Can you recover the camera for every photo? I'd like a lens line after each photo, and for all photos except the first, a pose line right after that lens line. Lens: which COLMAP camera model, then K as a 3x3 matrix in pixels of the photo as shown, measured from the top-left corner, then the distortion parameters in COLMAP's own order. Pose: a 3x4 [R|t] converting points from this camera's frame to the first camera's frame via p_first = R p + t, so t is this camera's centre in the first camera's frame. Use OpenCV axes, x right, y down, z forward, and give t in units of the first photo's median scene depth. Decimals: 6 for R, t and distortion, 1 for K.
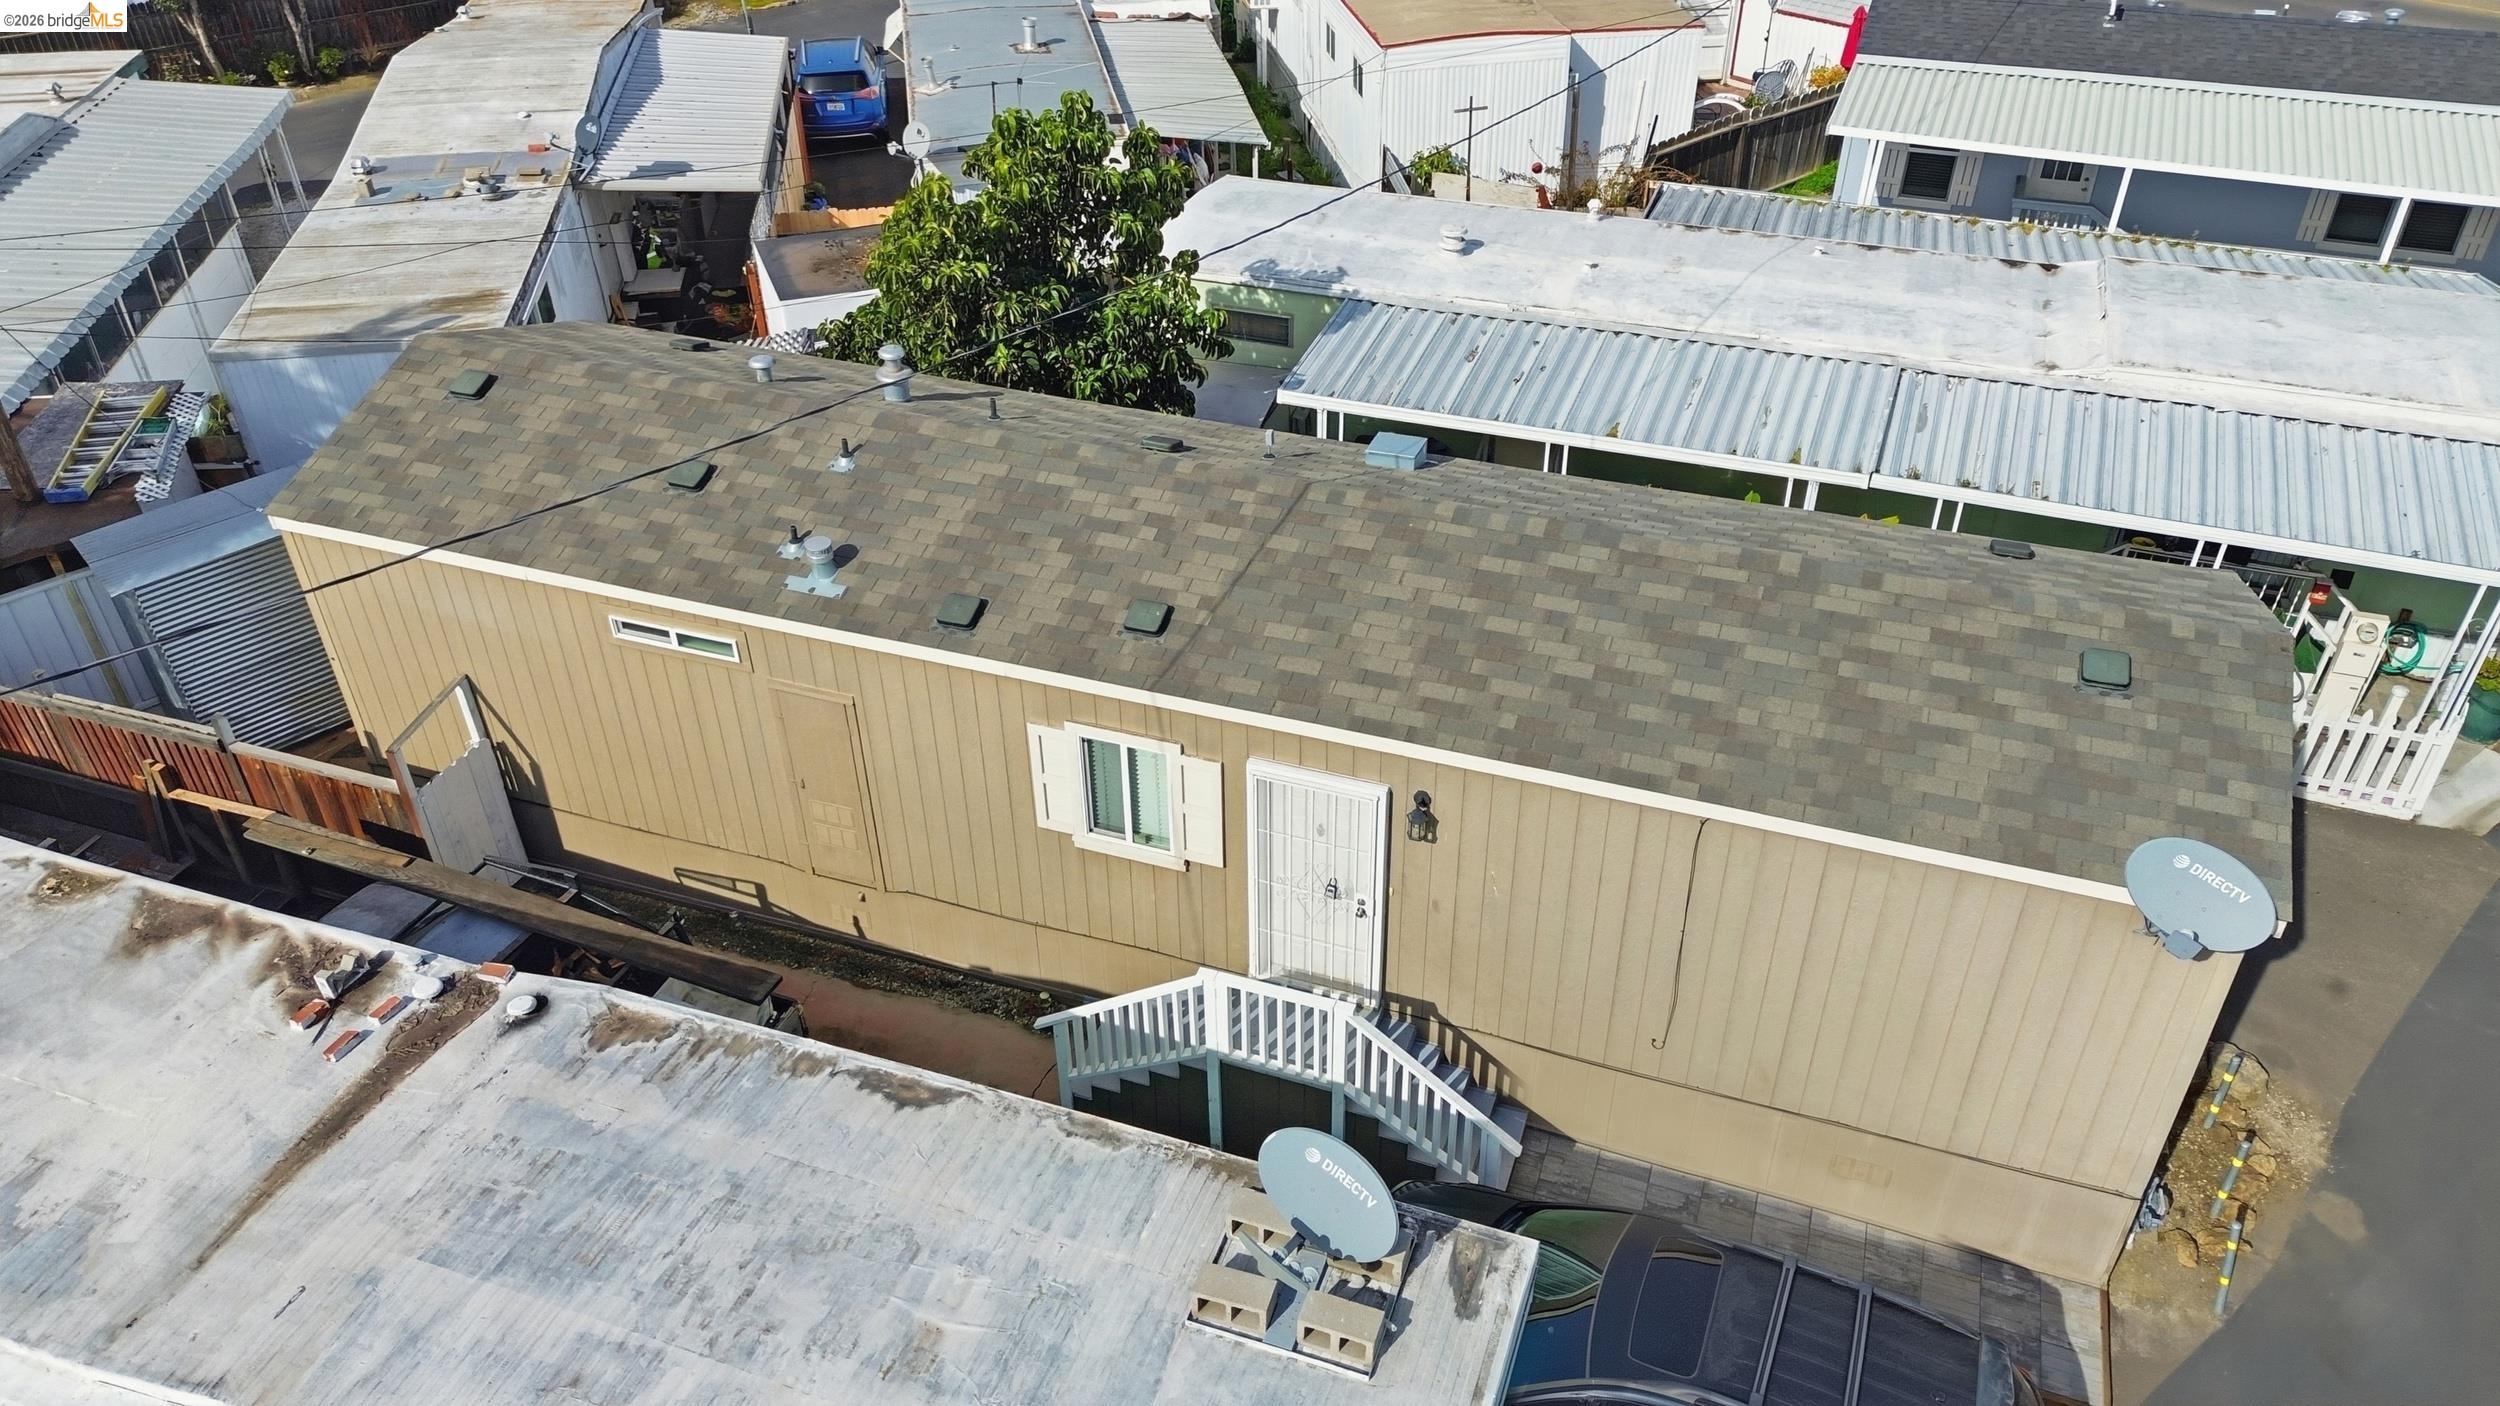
lens RADIAL K [[1767.4, 0, 1254.3], [0, 1767.4, 700.1], [0, 0, 1]] dist [0.060723, -0.051410]
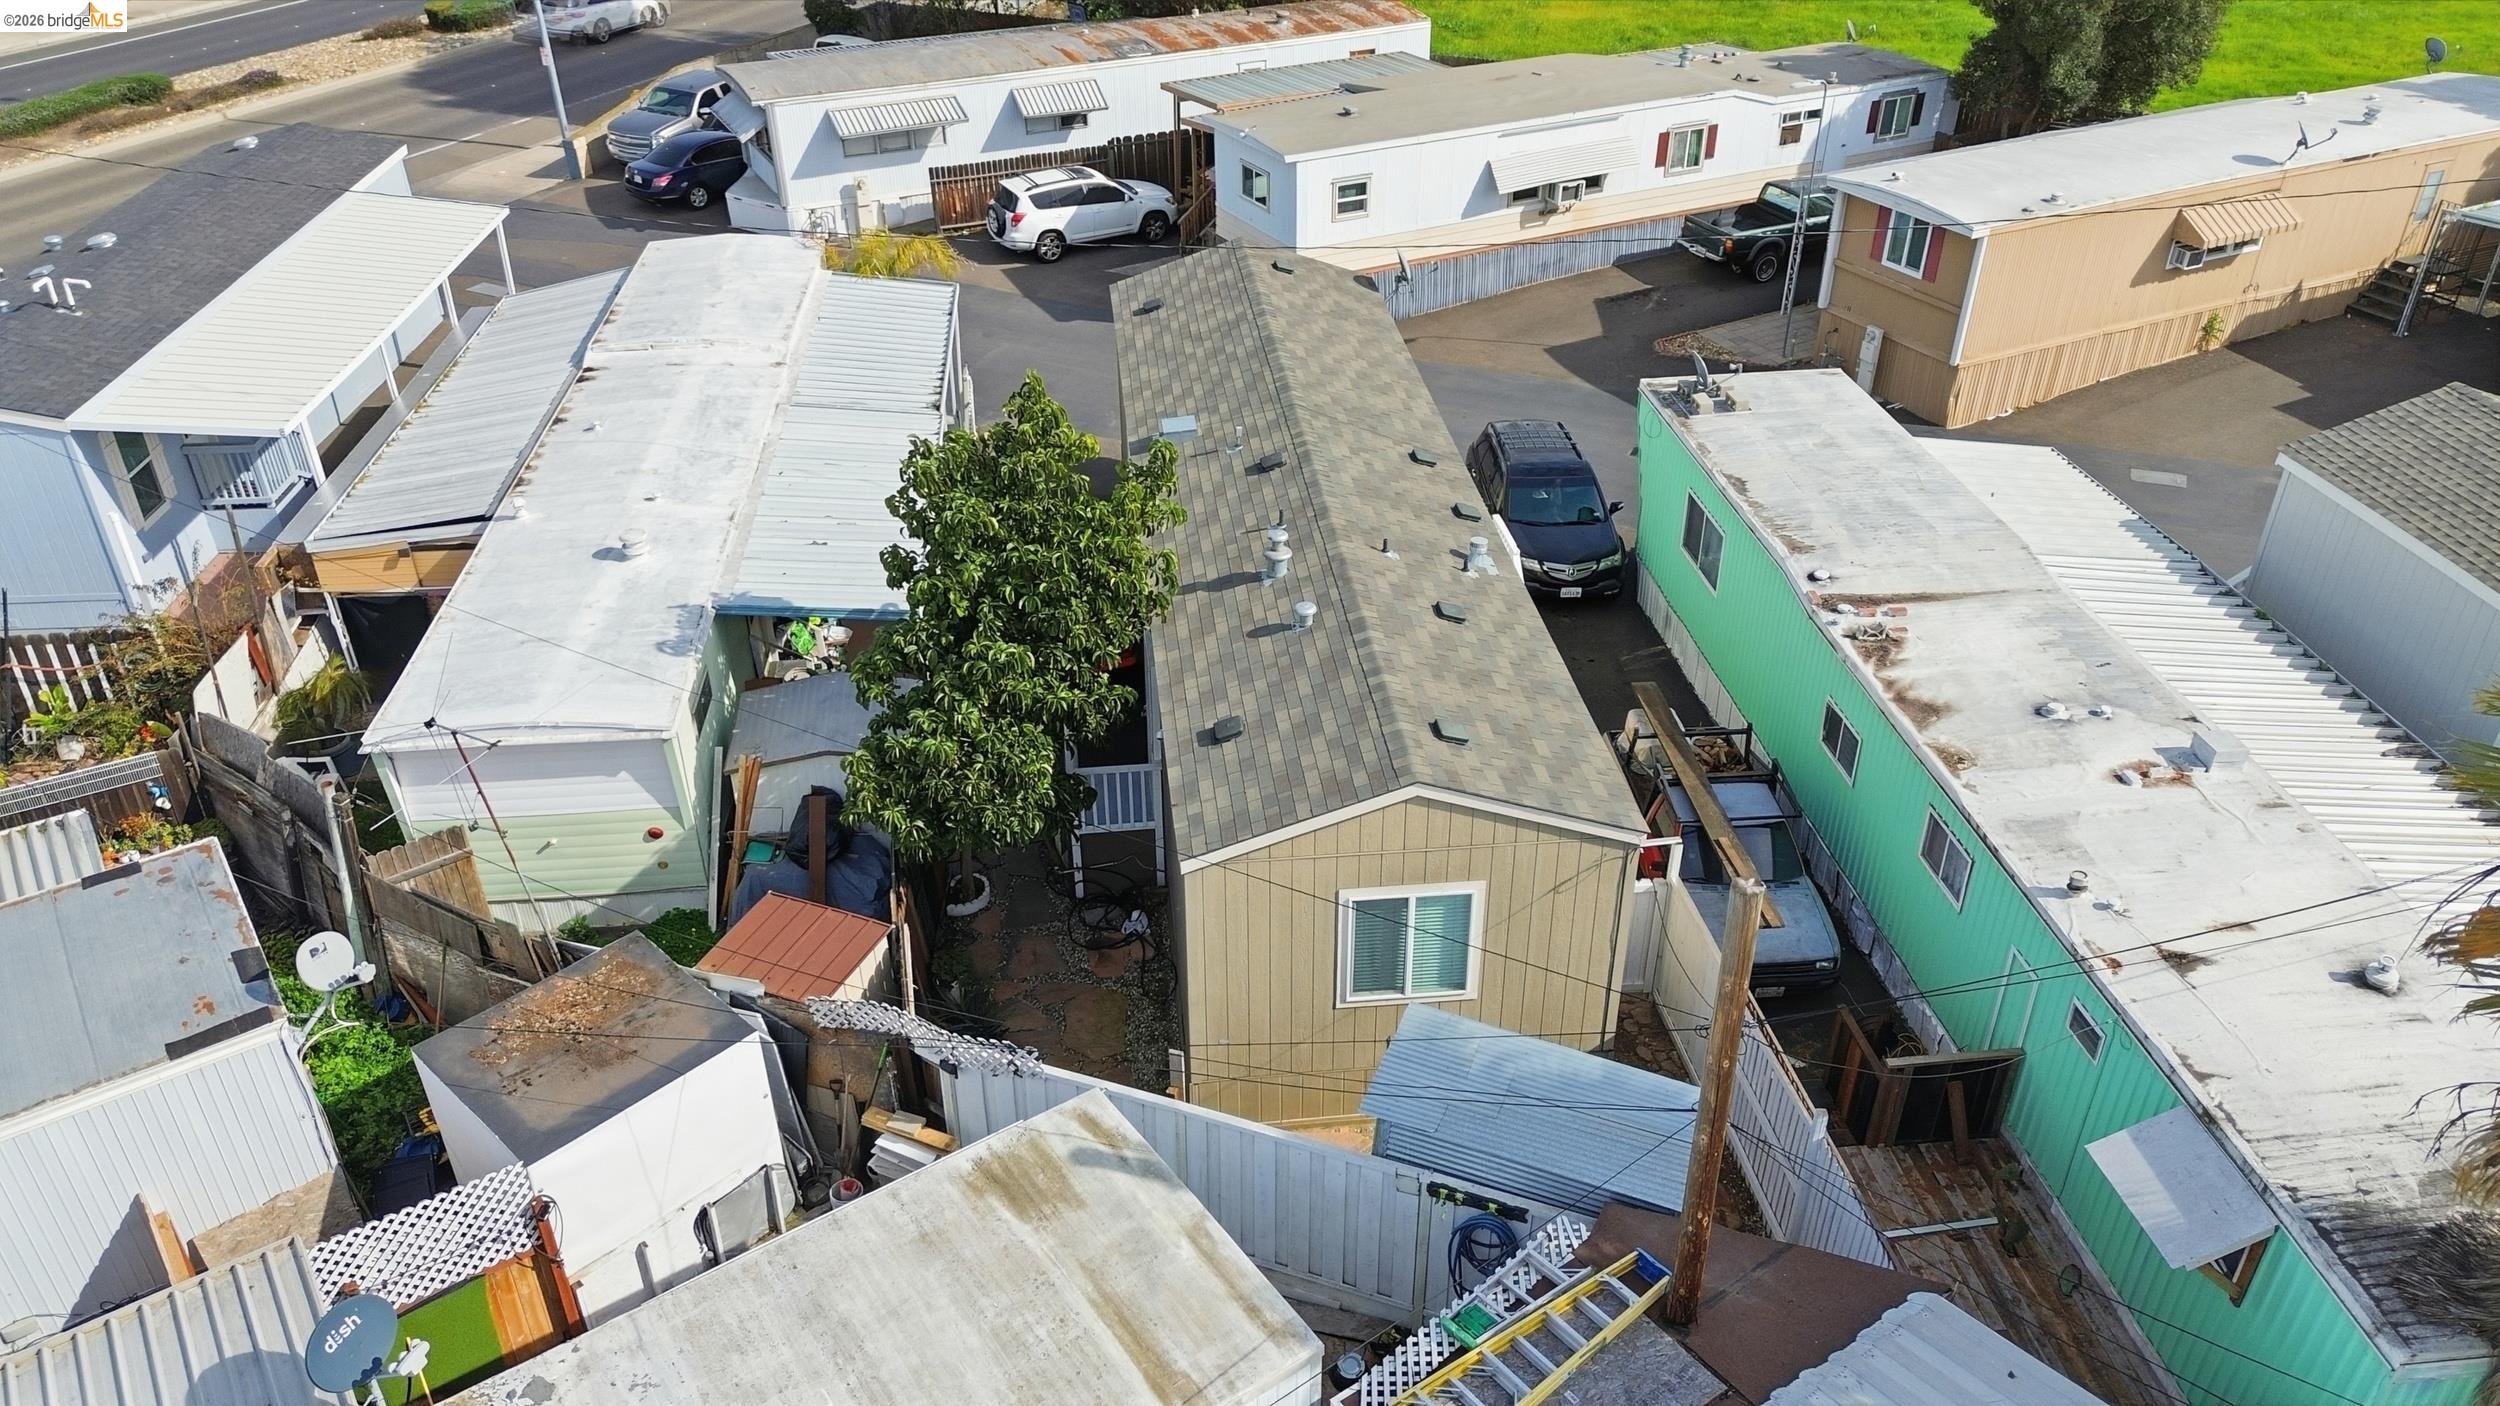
lens RADIAL K [[1767.4, 0, 1235.1], [0, 1767.4, 714.3], [0, 0, 1]] dist [0.060723, -0.051410]
pose [[-0.428496, -0.476378, 0.767760, -1.404513], [0.529261, 0.556351, 0.640591, -1.093417], [-0.732307, 0.680836, 0.013734, 1.280748]]
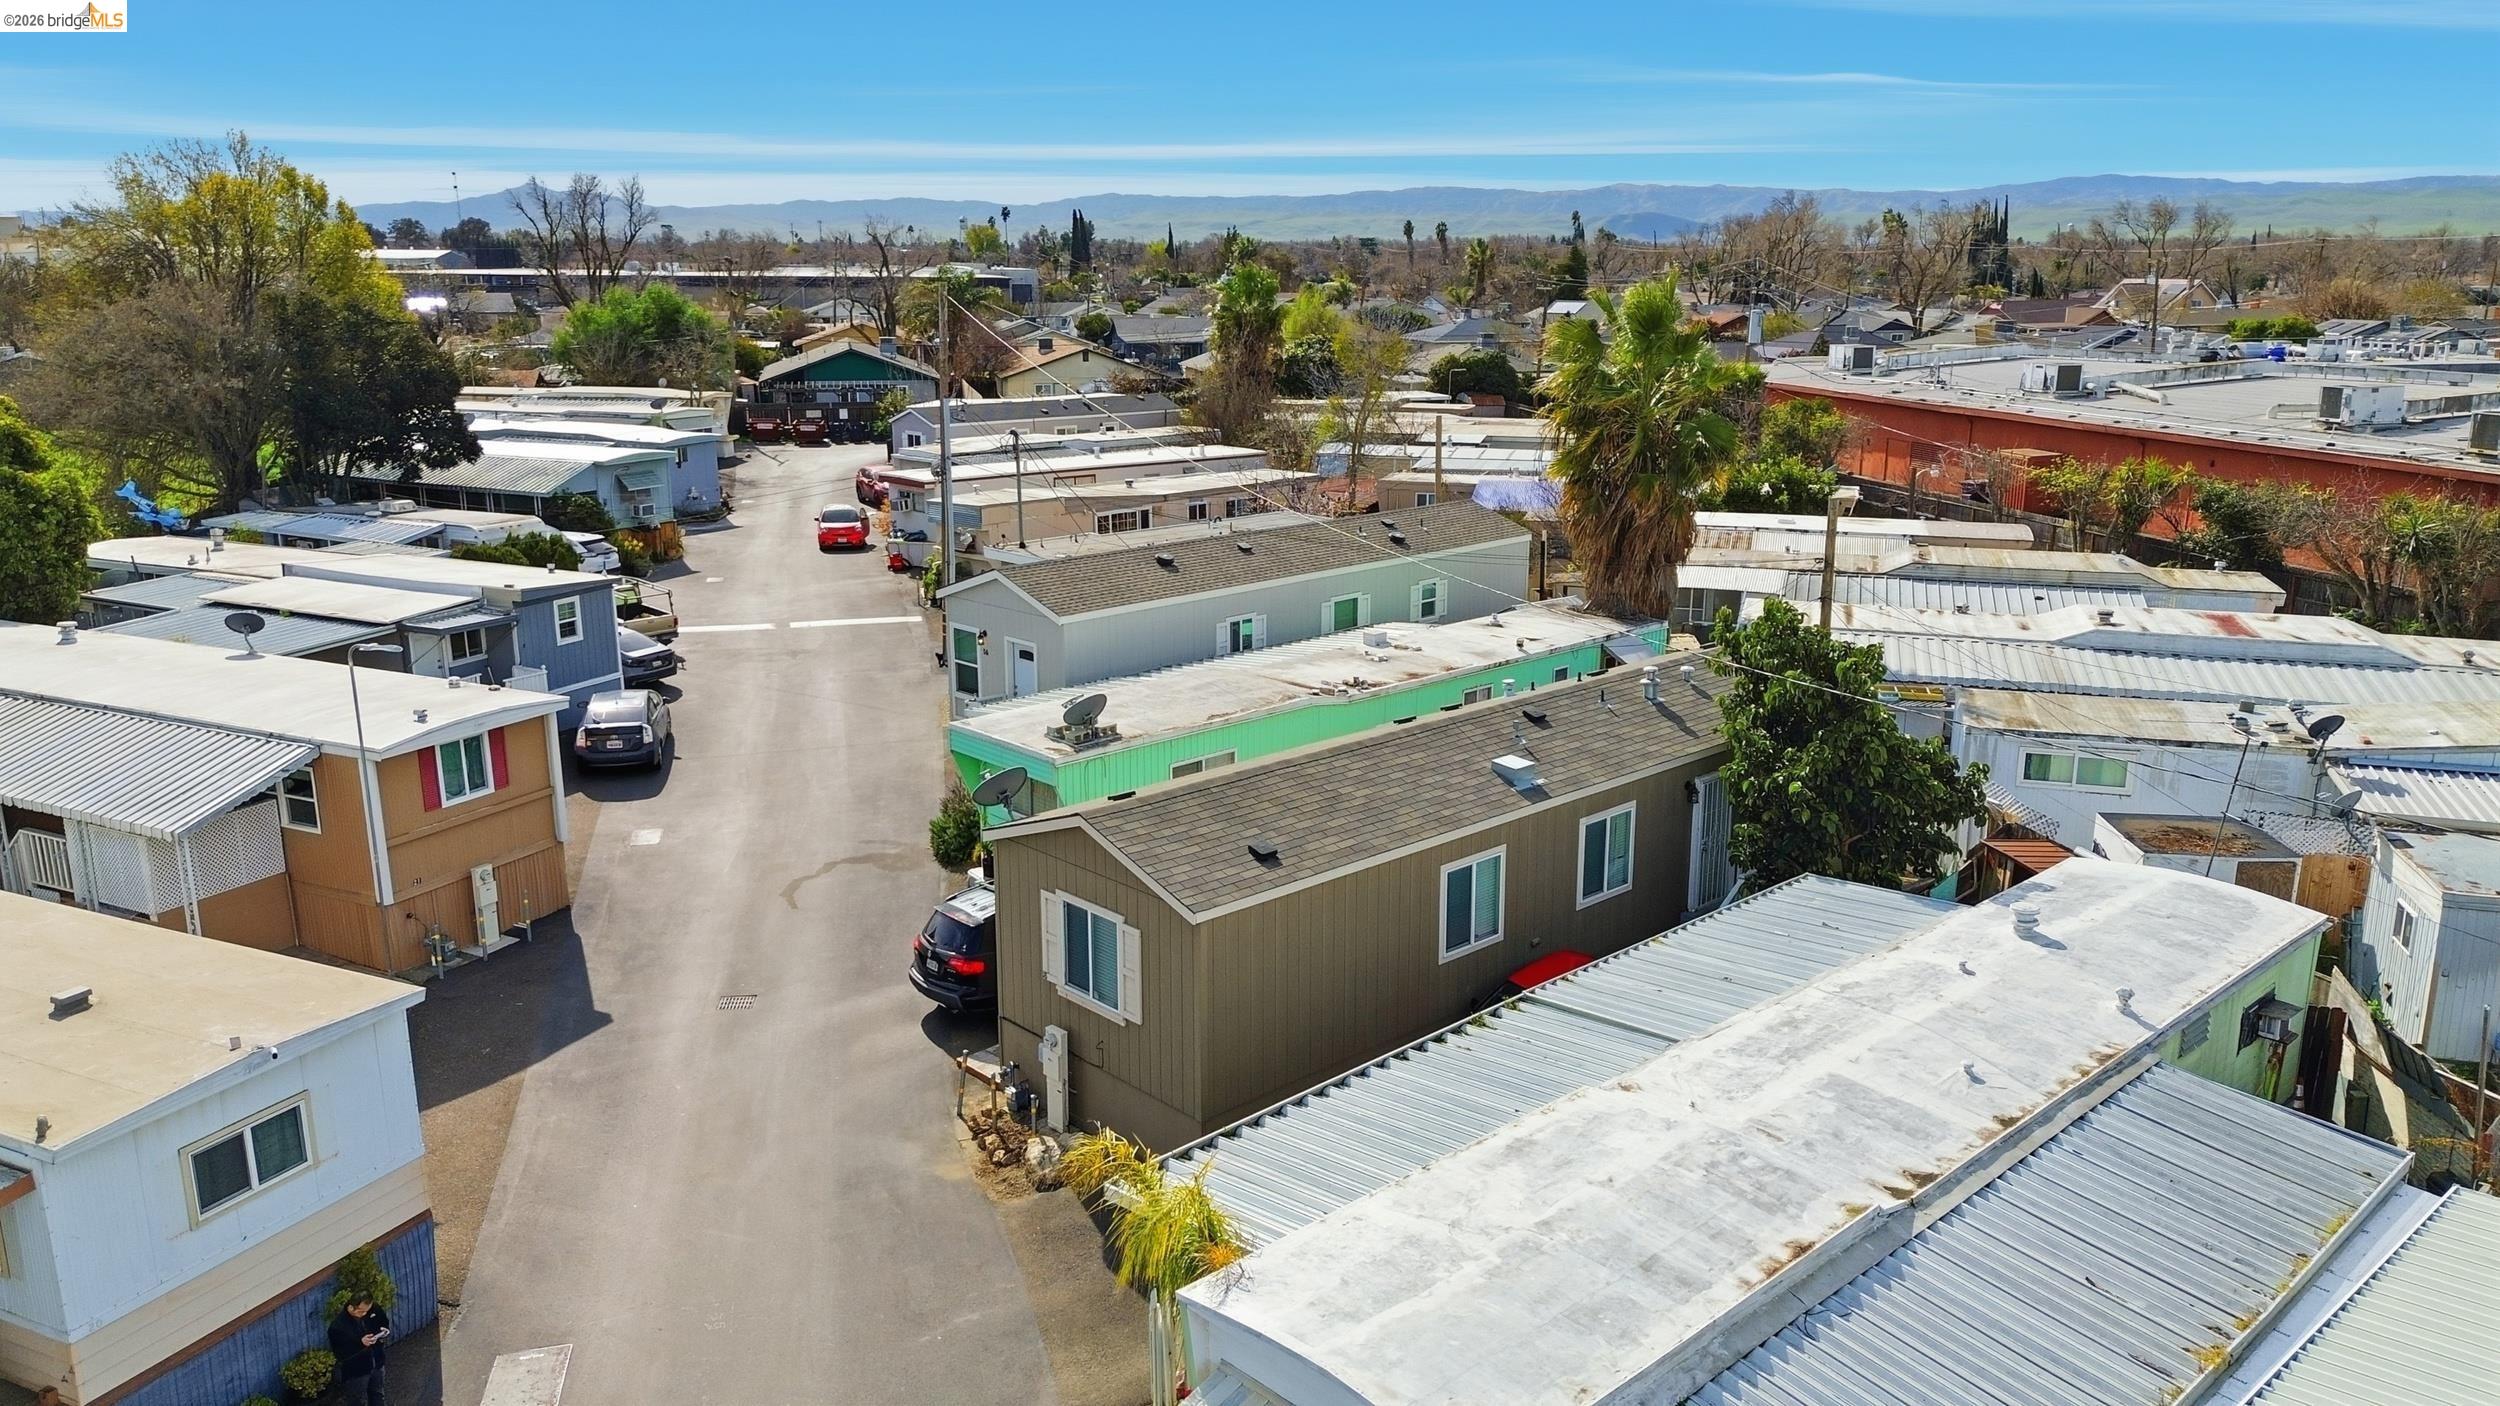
lens RADIAL K [[1767.4, 0, 1255.5], [0, 1767.4, 682.7], [0, 0, 1]] dist [0.060723, -0.051410]
pose [[-0.456327, 0.211341, -0.864350, 1.851346], [-0.512703, 0.731477, 0.449531, -0.943917], [0.727256, 0.648287, -0.225437, 1.323994]]
